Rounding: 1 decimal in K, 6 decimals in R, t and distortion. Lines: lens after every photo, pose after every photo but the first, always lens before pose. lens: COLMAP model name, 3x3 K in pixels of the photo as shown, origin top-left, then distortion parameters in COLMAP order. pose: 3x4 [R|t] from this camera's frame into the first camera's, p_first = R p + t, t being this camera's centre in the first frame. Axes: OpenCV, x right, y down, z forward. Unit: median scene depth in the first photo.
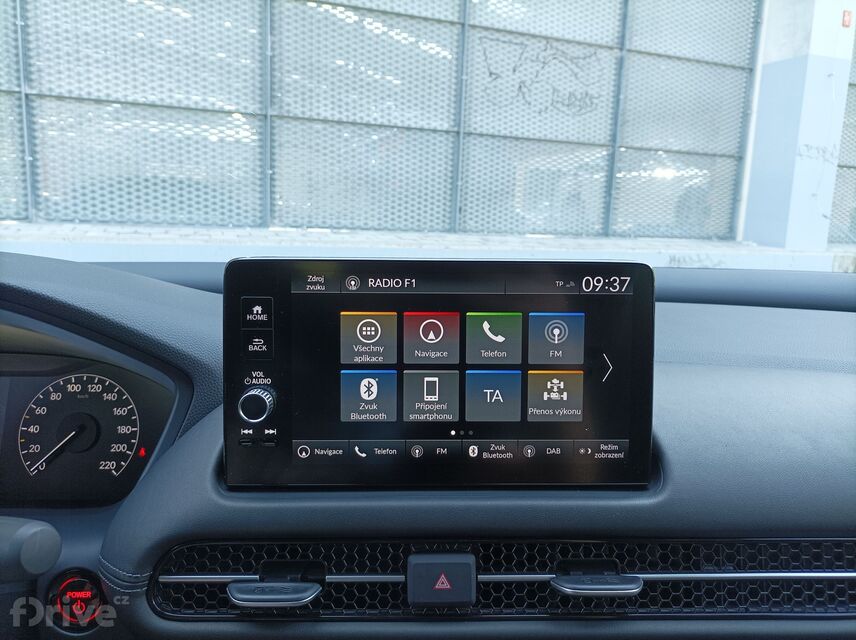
lens RADIAL K [[647.0, 0, 428.0], [0, 647.0, 320.0], [0, 0, 1]] dist [0.005394, -0.009285]
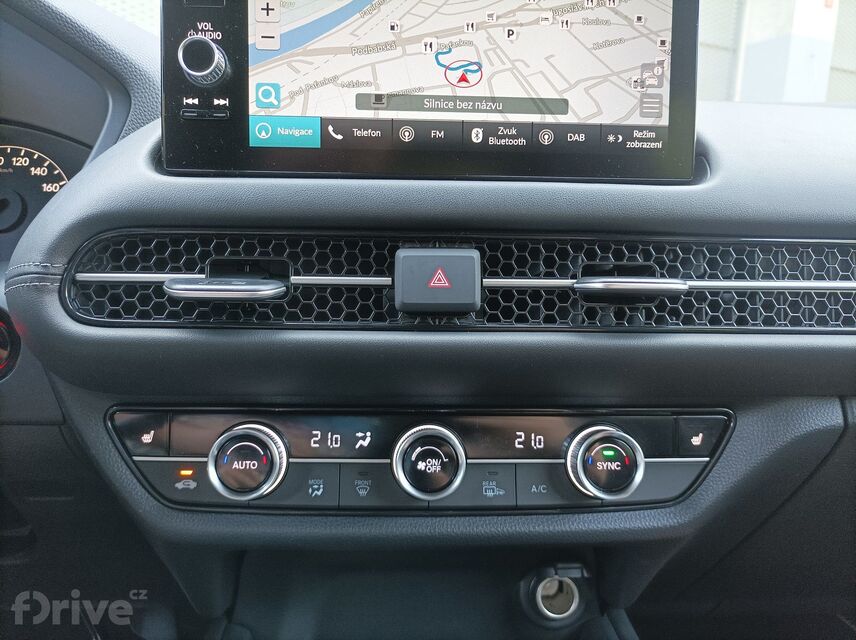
lens RADIAL K [[654.6, 0, 428.0], [0, 654.6, 320.0], [0, 0, 1]] dist [-0.007770, -0.005011]
pose [[0.999566, 0.001969, 0.029405, -0.013756], [-0.002197, 0.999968, 0.007698, 0.422707], [-0.029389, -0.007760, 0.999538, 0.189934]]
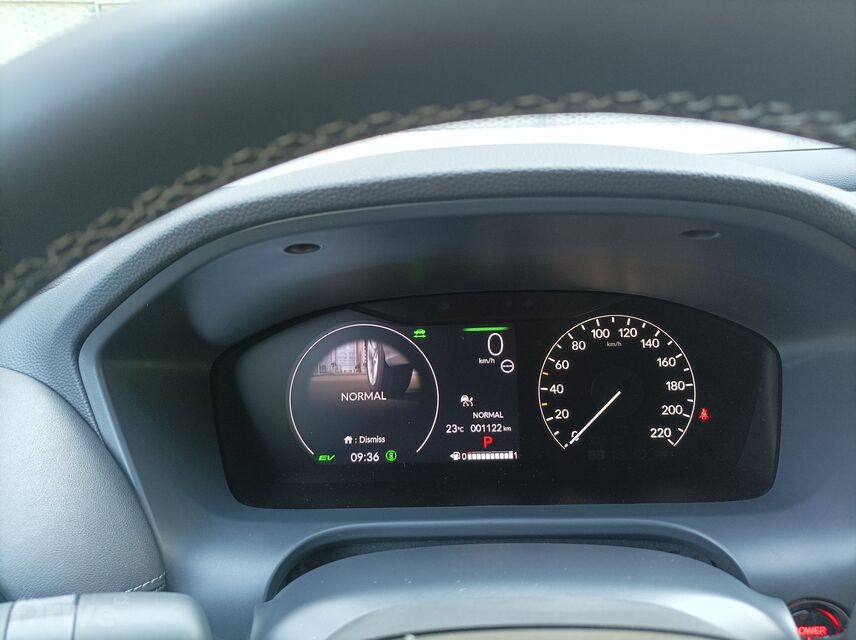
lens RADIAL K [[654.6, 0, 428.0], [0, 654.6, 320.0], [0, 0, 1]] dist [-0.007770, -0.005011]
pose [[0.995396, -0.036901, -0.088463, -0.944182], [0.049430, 0.988353, 0.143925, -0.041595], [0.082122, -0.147635, 0.985627, 0.328489]]
